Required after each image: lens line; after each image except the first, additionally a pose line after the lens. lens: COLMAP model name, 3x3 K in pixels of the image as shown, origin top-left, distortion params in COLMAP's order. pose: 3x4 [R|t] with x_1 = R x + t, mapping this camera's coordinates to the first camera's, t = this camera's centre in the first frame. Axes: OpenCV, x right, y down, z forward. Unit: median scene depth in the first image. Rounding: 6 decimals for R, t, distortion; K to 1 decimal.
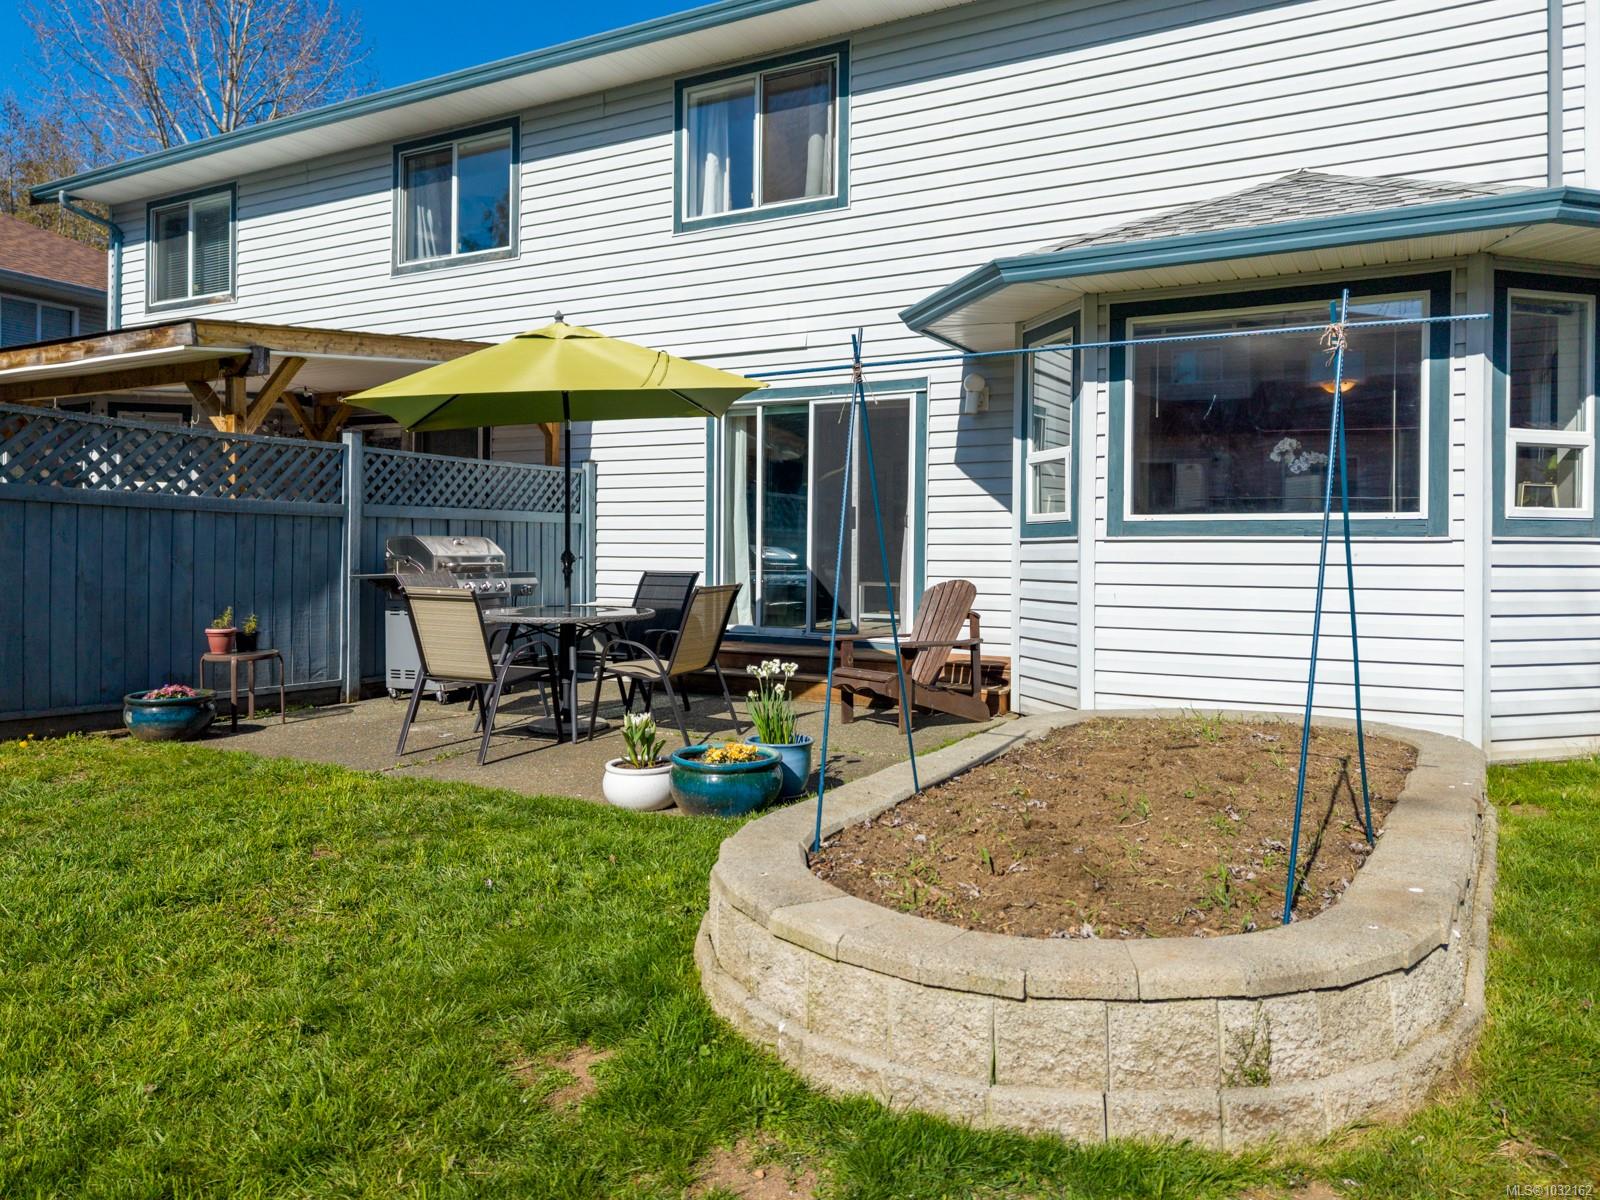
lens RADIAL K [[1075.8, 0, 816.9], [0, 1075.8, 569.9], [0, 0, 1]] dist [0.033225, -0.037731]
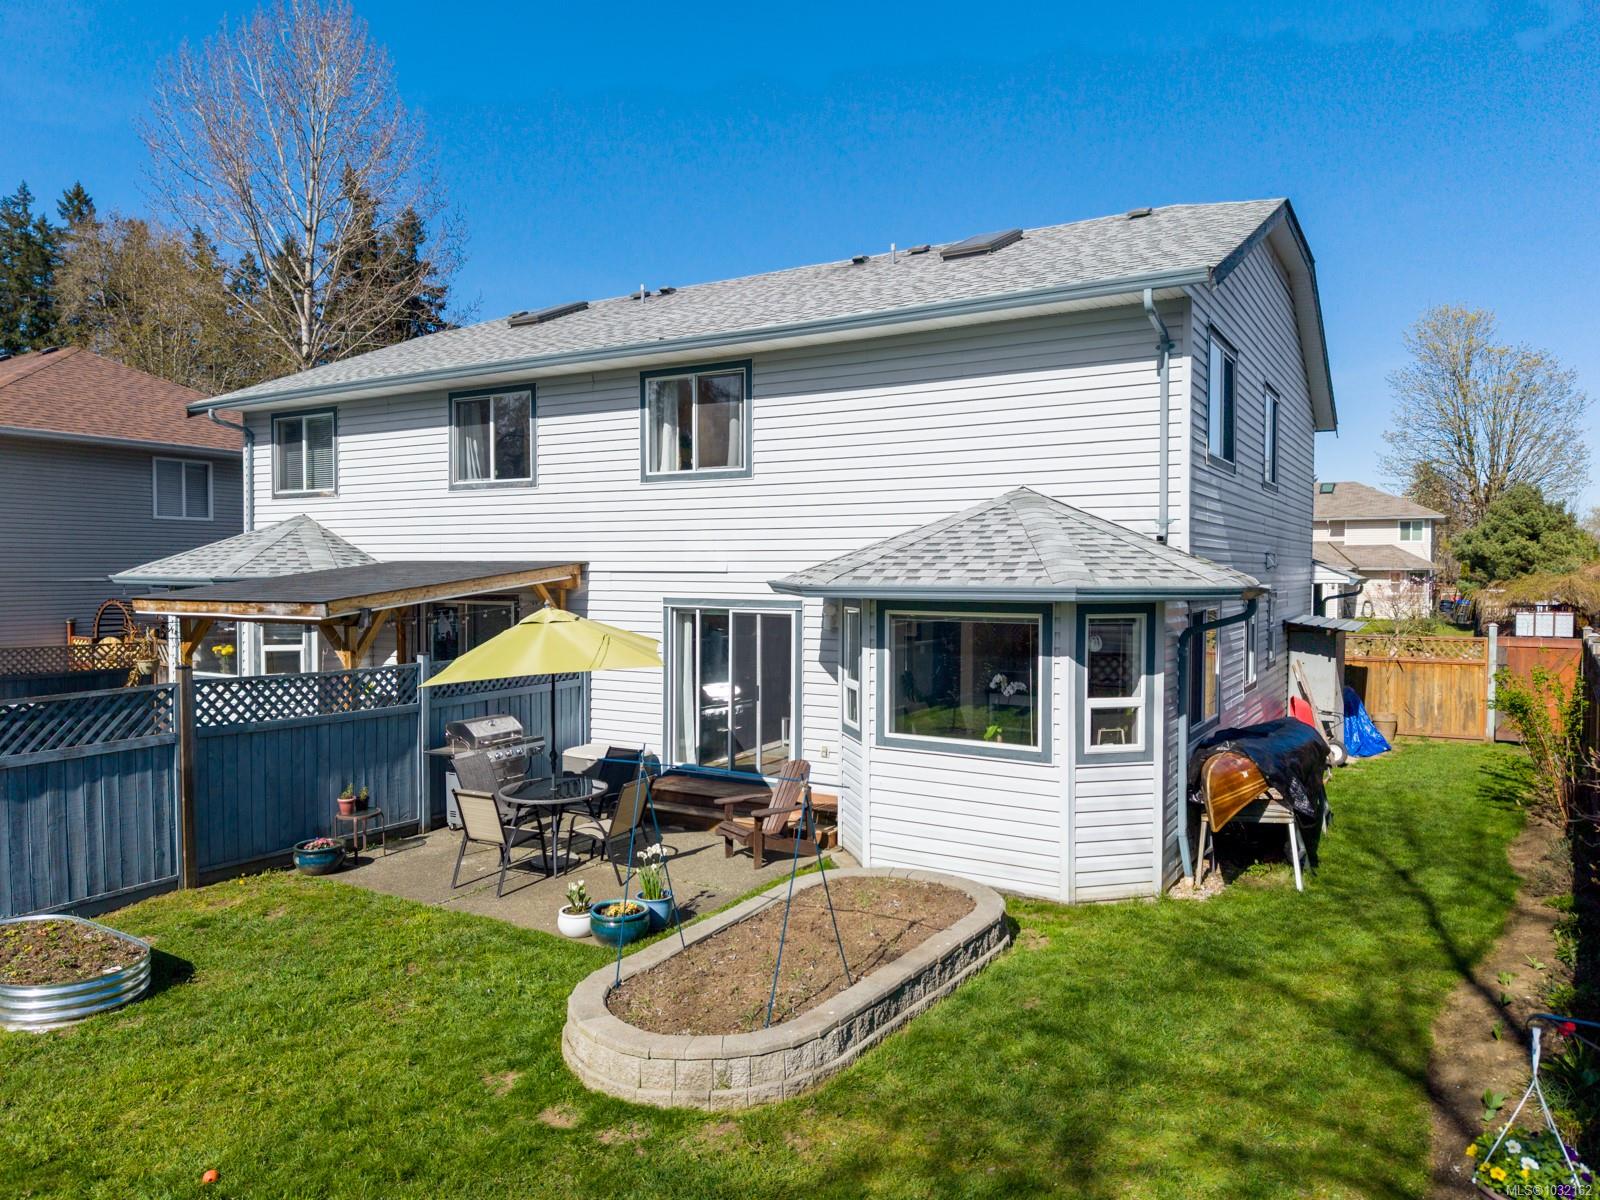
lens RADIAL K [[1075.8, 0, 809.4], [0, 1075.8, 608.5], [0, 0, 1]] dist [0.033225, -0.037731]
pose [[0.997515, -0.007087, -0.070092, 0.217513], [0.010057, 0.999062, 0.042118, -0.235312], [0.069728, -0.042718, 0.996651, -0.469665]]
